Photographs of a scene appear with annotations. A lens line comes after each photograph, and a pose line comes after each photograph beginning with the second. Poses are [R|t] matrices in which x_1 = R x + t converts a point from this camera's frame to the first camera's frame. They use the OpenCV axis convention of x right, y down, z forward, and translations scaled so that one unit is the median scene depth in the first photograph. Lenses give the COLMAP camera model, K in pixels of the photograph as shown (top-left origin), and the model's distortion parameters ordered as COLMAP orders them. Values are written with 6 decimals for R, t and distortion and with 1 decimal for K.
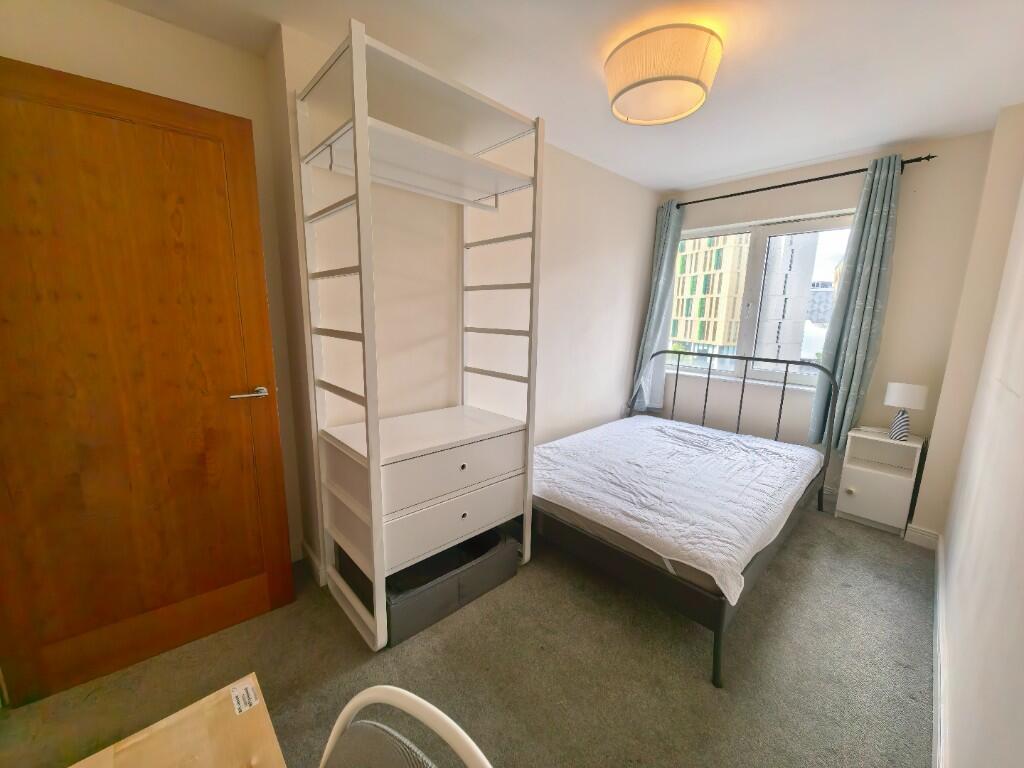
lens RADIAL K [[400.3, 0, 510.7], [0, 400.3, 381.2], [0, 0, 1]] dist [0.016347, -0.003783]
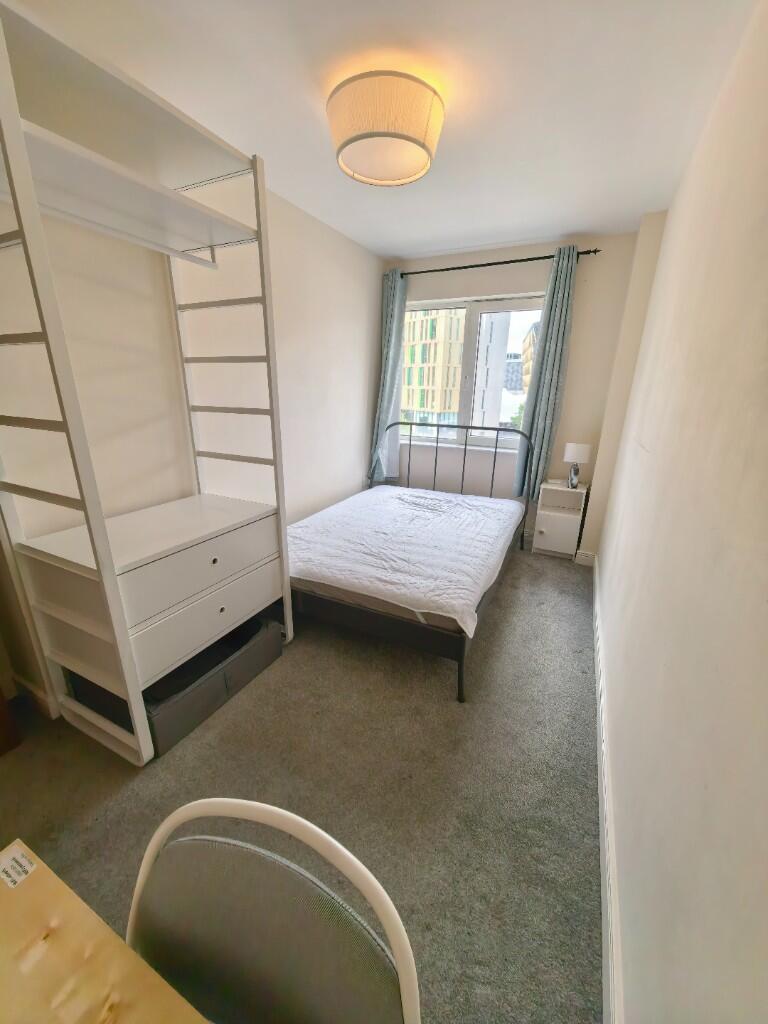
lens RADIAL K [[400.3, 0, 384.0], [0, 400.3, 512.0], [0, 0, 1]] dist [0.016347, -0.003783]
pose [[0.938510, -0.110750, 0.327007, -0.033565], [0.062224, 0.985902, 0.155321, -0.016715], [-0.339599, -0.125423, 0.932170, 0.004241]]
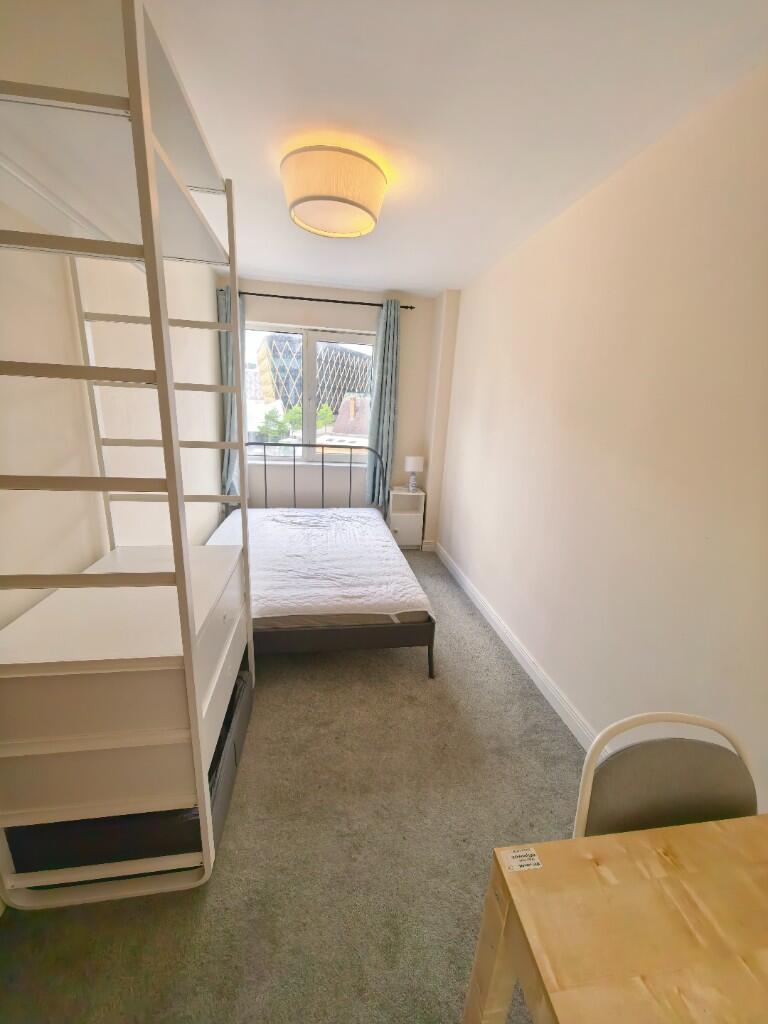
lens RADIAL K [[400.3, 0, 384.0], [0, 400.3, 512.0], [0, 0, 1]] dist [0.016347, -0.003783]
pose [[0.566755, -0.211218, 0.796352, -0.435050], [0.102211, 0.977138, 0.186426, -0.095440], [-0.817522, -0.024262, 0.575386, 0.206529]]
